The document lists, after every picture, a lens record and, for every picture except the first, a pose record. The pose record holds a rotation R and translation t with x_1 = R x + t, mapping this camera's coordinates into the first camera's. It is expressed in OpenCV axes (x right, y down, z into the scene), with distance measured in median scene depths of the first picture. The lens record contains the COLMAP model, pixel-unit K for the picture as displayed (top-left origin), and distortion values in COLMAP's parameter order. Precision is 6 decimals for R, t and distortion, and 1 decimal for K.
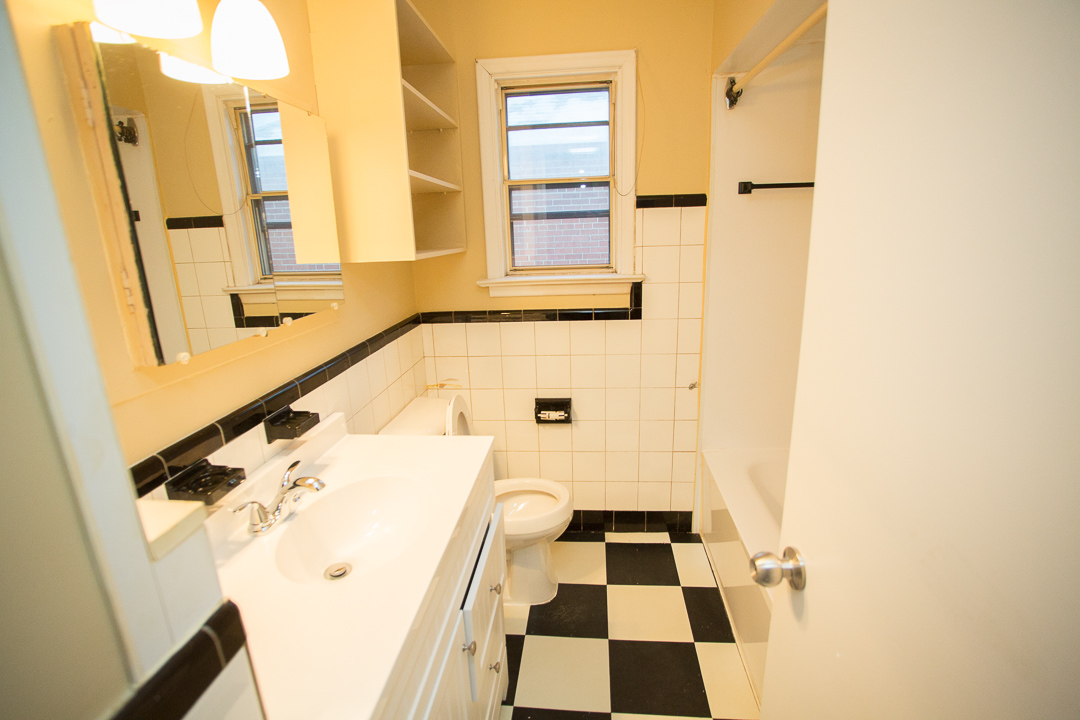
lens RADIAL K [[523.1, 0, 532.6], [0, 523.1, 368.1], [0, 0, 1]] dist [-0.080548, 0.046252]
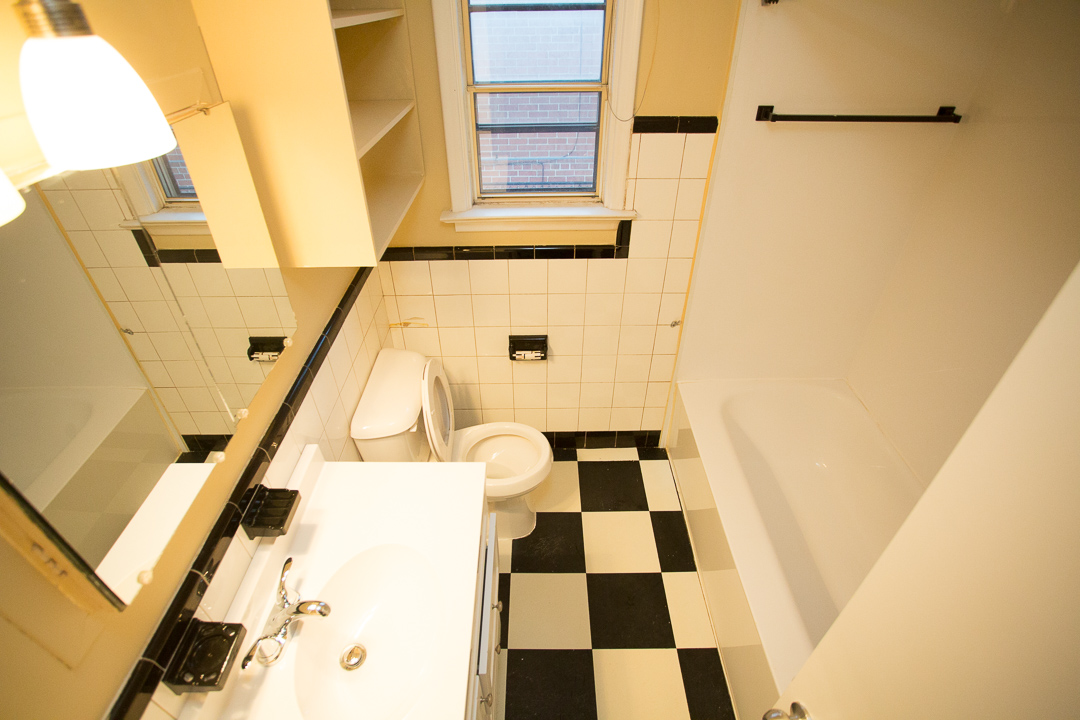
lens RADIAL K [[523.1, 0, 532.6], [0, 523.1, 368.1], [0, 0, 1]] dist [-0.080548, 0.046252]
pose [[0.994360, -0.039768, 0.098322, -0.050076], [0.000043, 0.927192, 0.374587, -0.252977], [-0.106060, -0.372470, 0.921964, 0.118346]]
